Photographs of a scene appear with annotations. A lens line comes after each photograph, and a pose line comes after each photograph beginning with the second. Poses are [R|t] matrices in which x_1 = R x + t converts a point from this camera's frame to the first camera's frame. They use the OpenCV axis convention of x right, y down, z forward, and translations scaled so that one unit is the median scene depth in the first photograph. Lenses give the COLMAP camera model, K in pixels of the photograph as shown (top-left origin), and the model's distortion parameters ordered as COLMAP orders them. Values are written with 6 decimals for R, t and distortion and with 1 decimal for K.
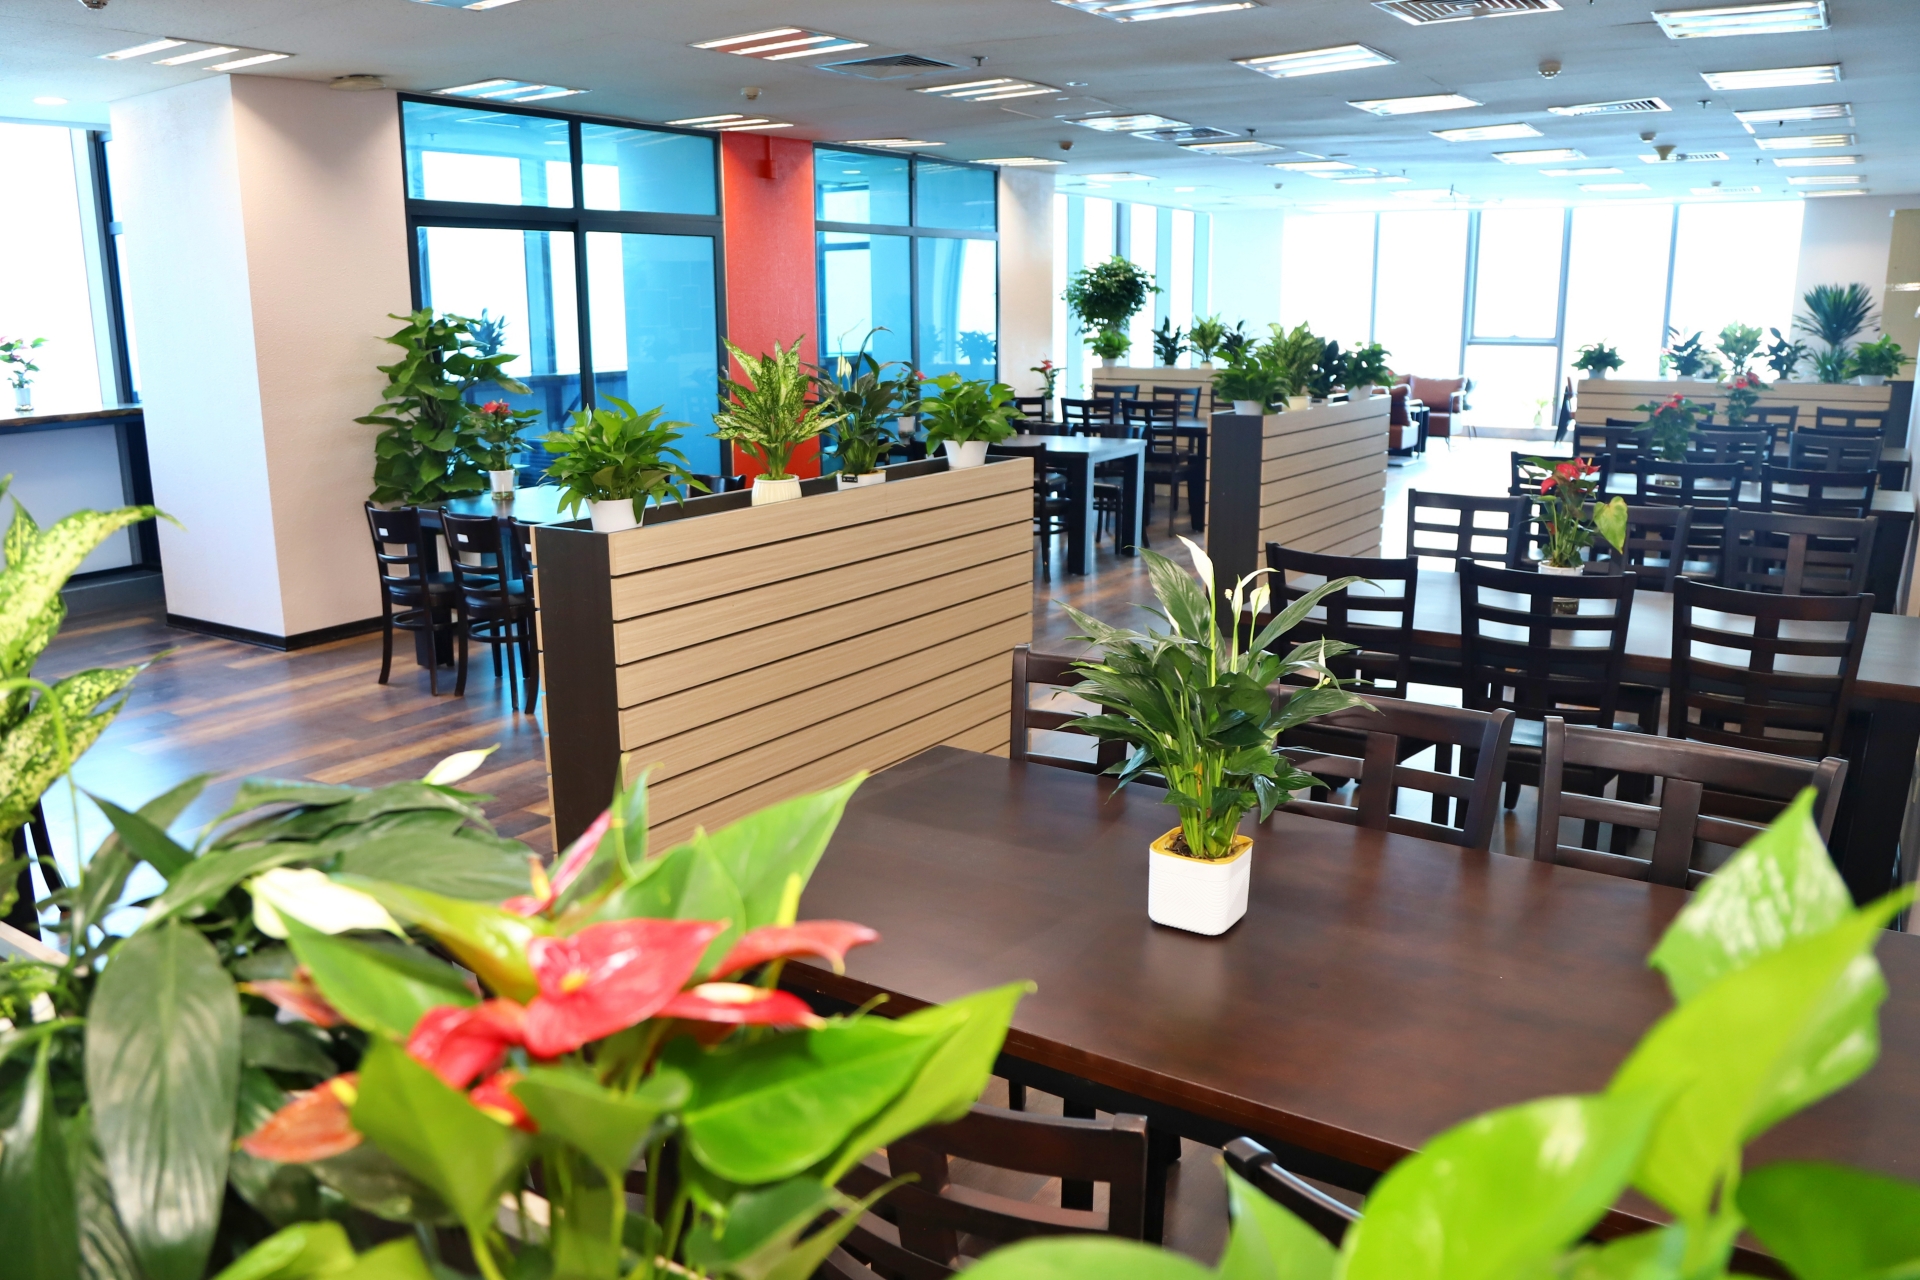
lens RADIAL K [[1441.9, 0, 908.5], [0, 1441.9, 678.7], [0, 0, 1]] dist [-0.122796, 0.068675]
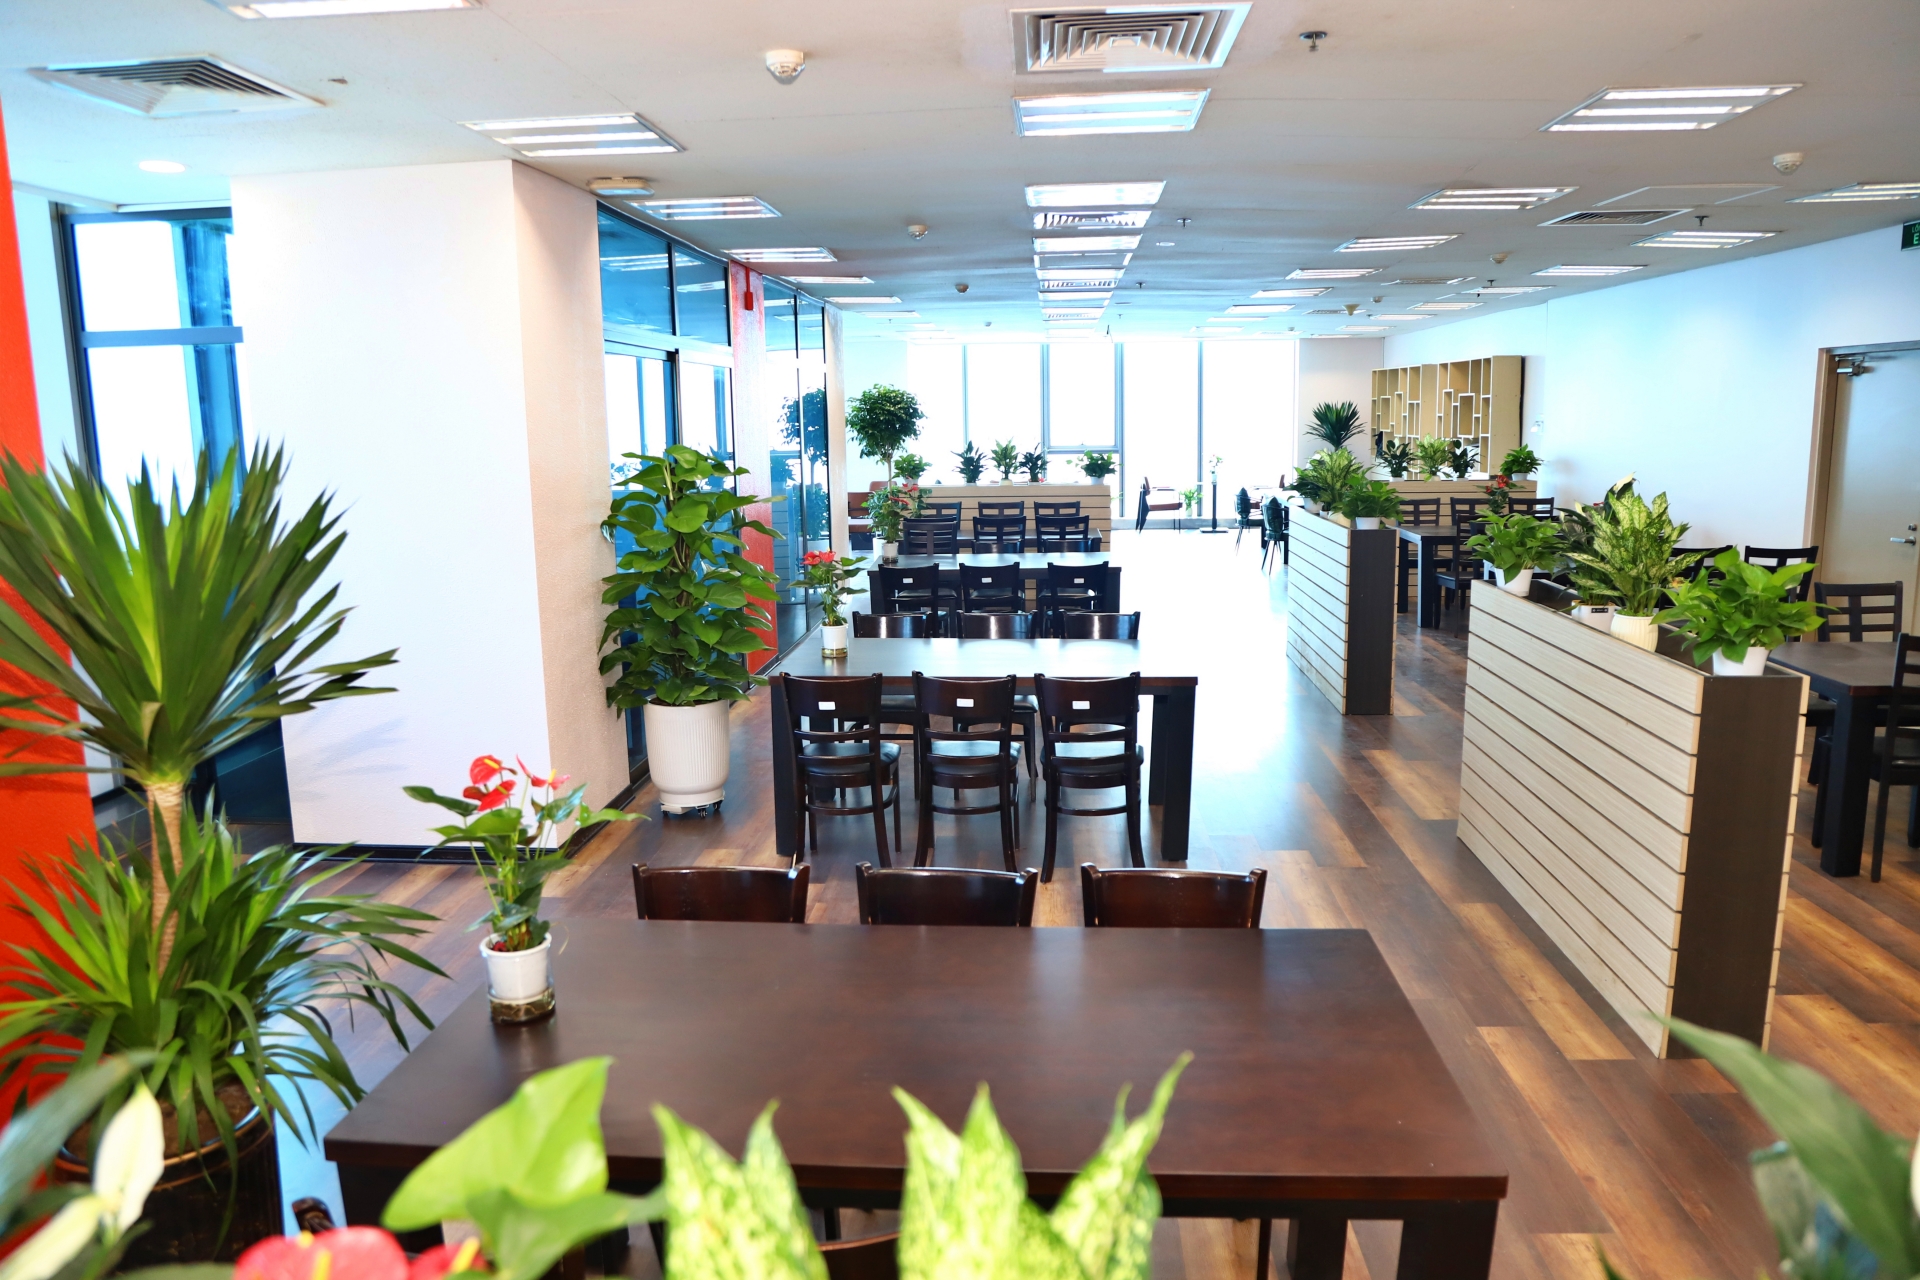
lens RADIAL K [[1302.5, 0, 960.0], [0, 1302.5, 640.0], [0, 0, 1]] dist [-0.069028, 0.008018]
pose [[0.858713, -0.086806, 0.505051, -0.450389], [0.129949, 0.990221, -0.050751, -0.059415], [-0.495707, 0.109212, 0.861596, 0.174558]]
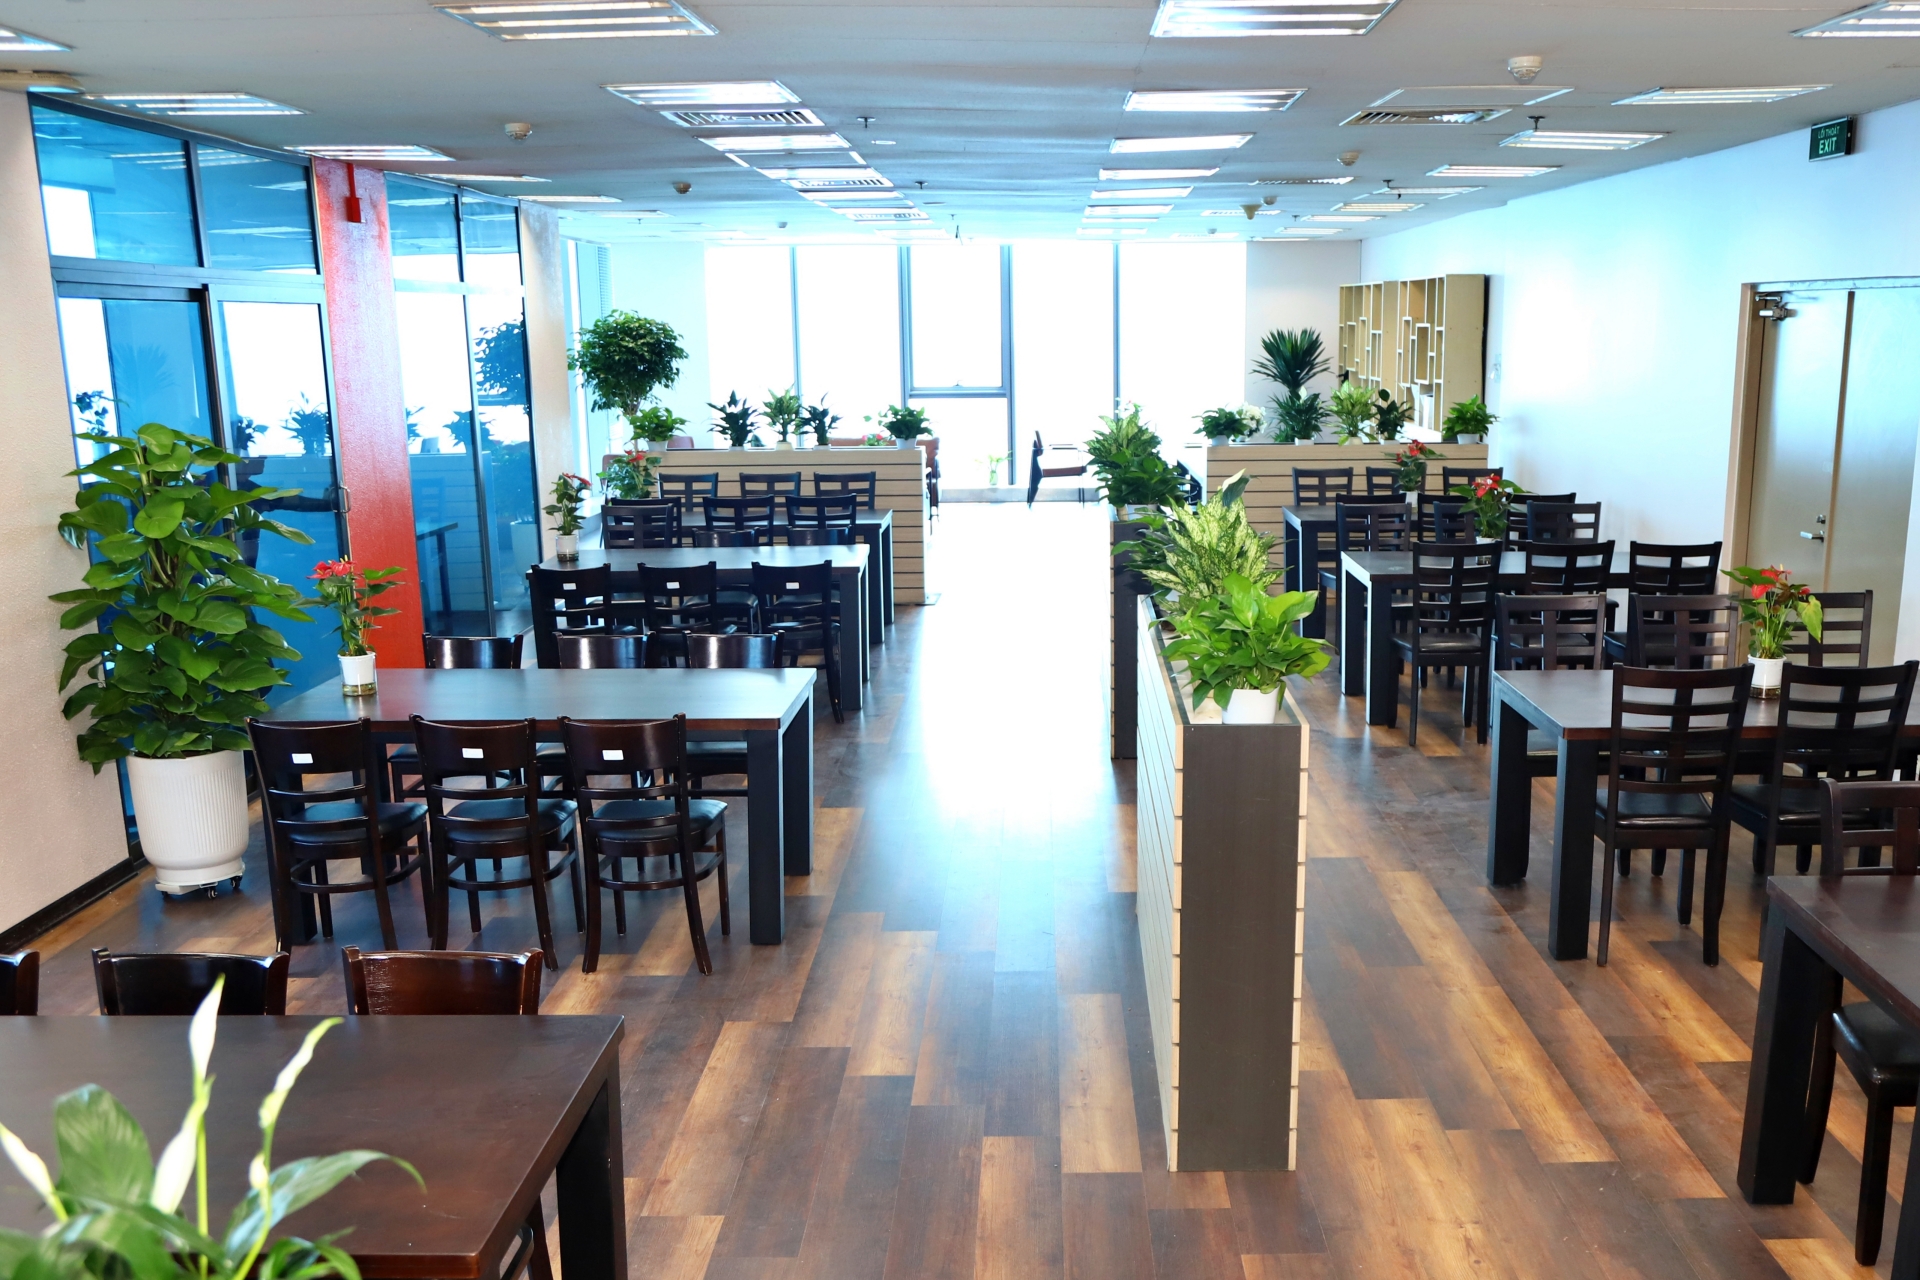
lens RADIAL K [[1831.6, 0, 1031.5], [0, 1831.6, 766.6], [0, 0, 1]] dist [-0.089068, 0.127371]
pose [[0.824139, -0.126667, 0.552043, -0.365852], [0.136699, 0.990342, 0.023160, -0.045710], [-0.549645, 0.056377, 0.833494, 0.038767]]
